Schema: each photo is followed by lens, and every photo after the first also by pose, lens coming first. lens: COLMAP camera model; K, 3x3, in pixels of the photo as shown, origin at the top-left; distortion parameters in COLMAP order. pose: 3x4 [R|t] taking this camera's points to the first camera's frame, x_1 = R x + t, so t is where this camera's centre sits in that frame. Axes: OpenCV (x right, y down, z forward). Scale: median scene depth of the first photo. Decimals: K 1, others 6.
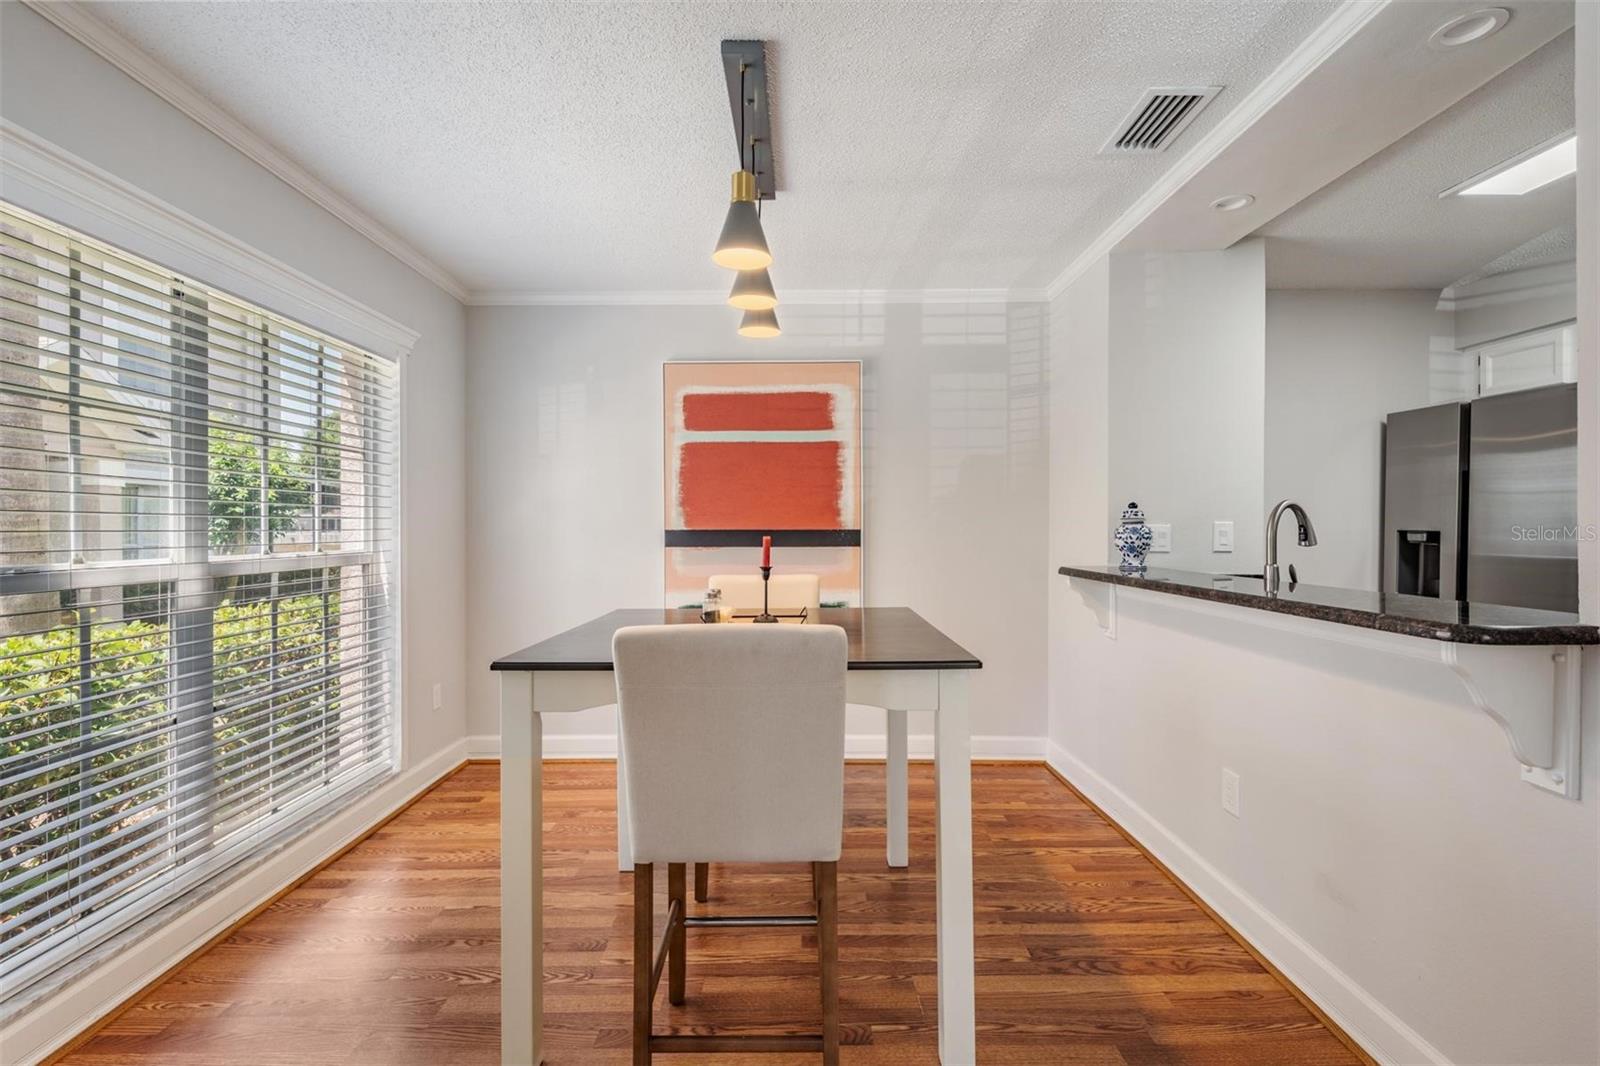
lens RADIAL K [[724.5, 0, 781.0], [0, 724.5, 529.0], [0, 0, 1]] dist [0.008689, -0.003396]
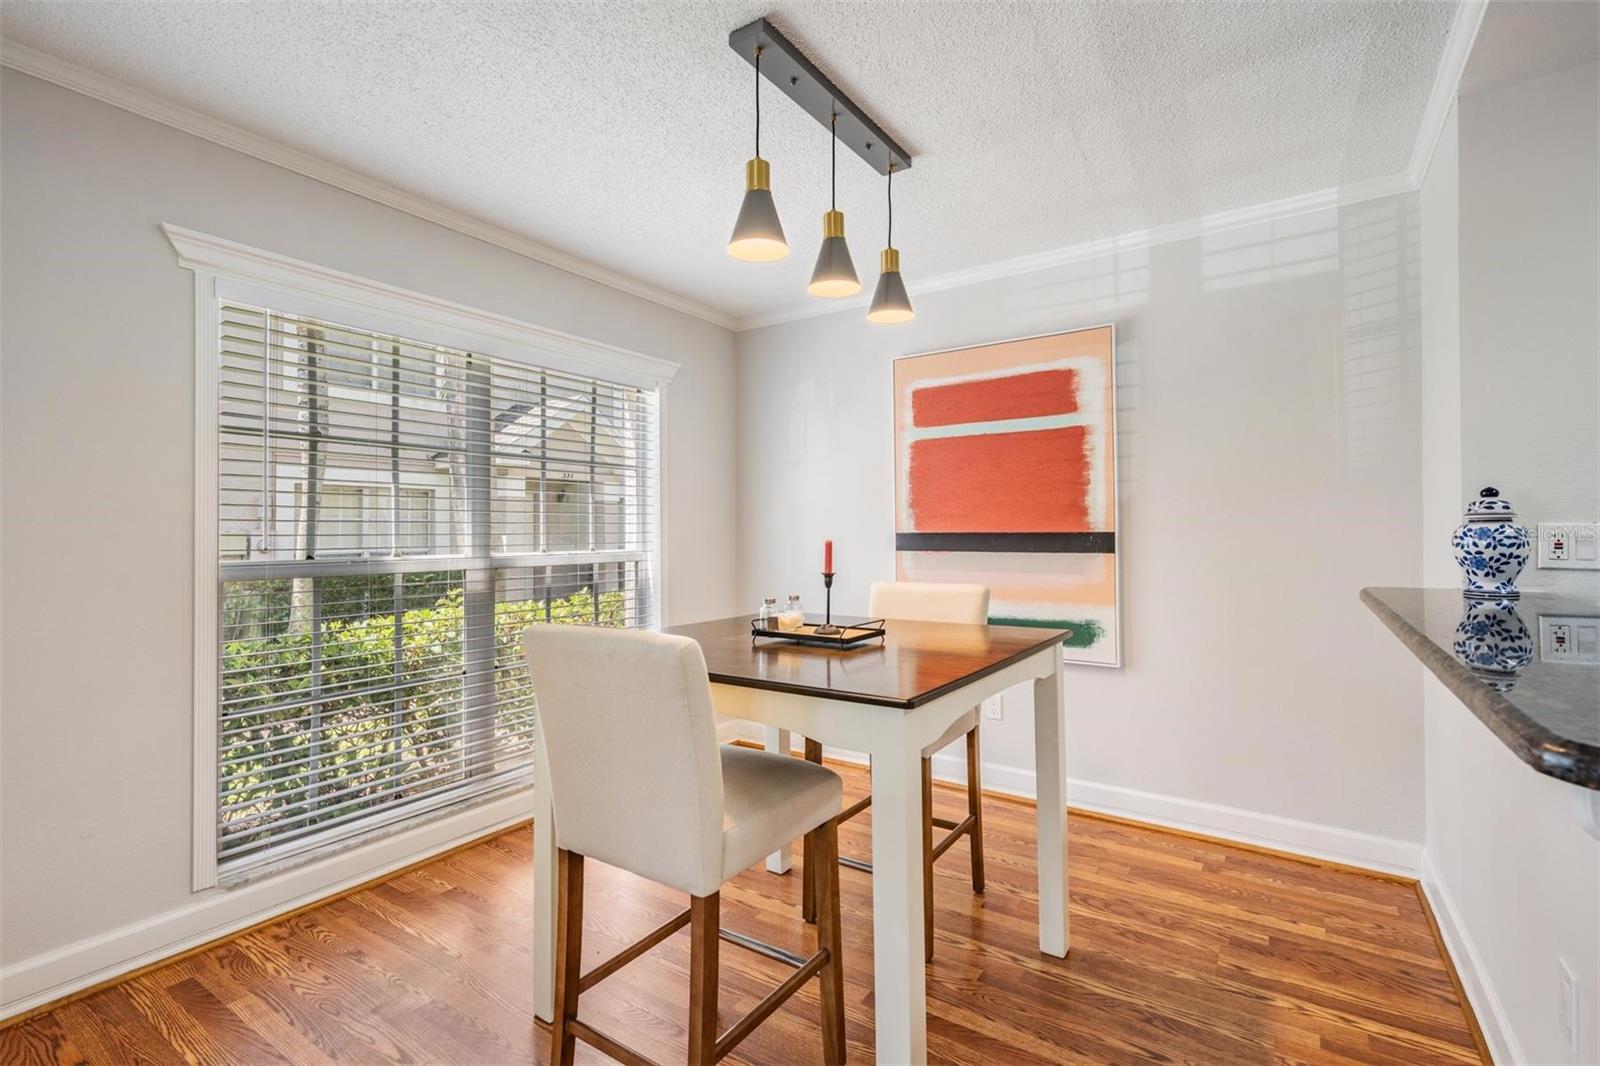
lens RADIAL K [[724.5, 0, 787.3], [0, 724.5, 518.1], [0, 0, 1]] dist [0.008689, -0.003396]
pose [[0.829794, -0.012123, -0.557937, 0.307000], [0.001842, 0.999818, -0.018985, 0.000050], [0.558066, 0.014726, 0.829666, 0.139416]]
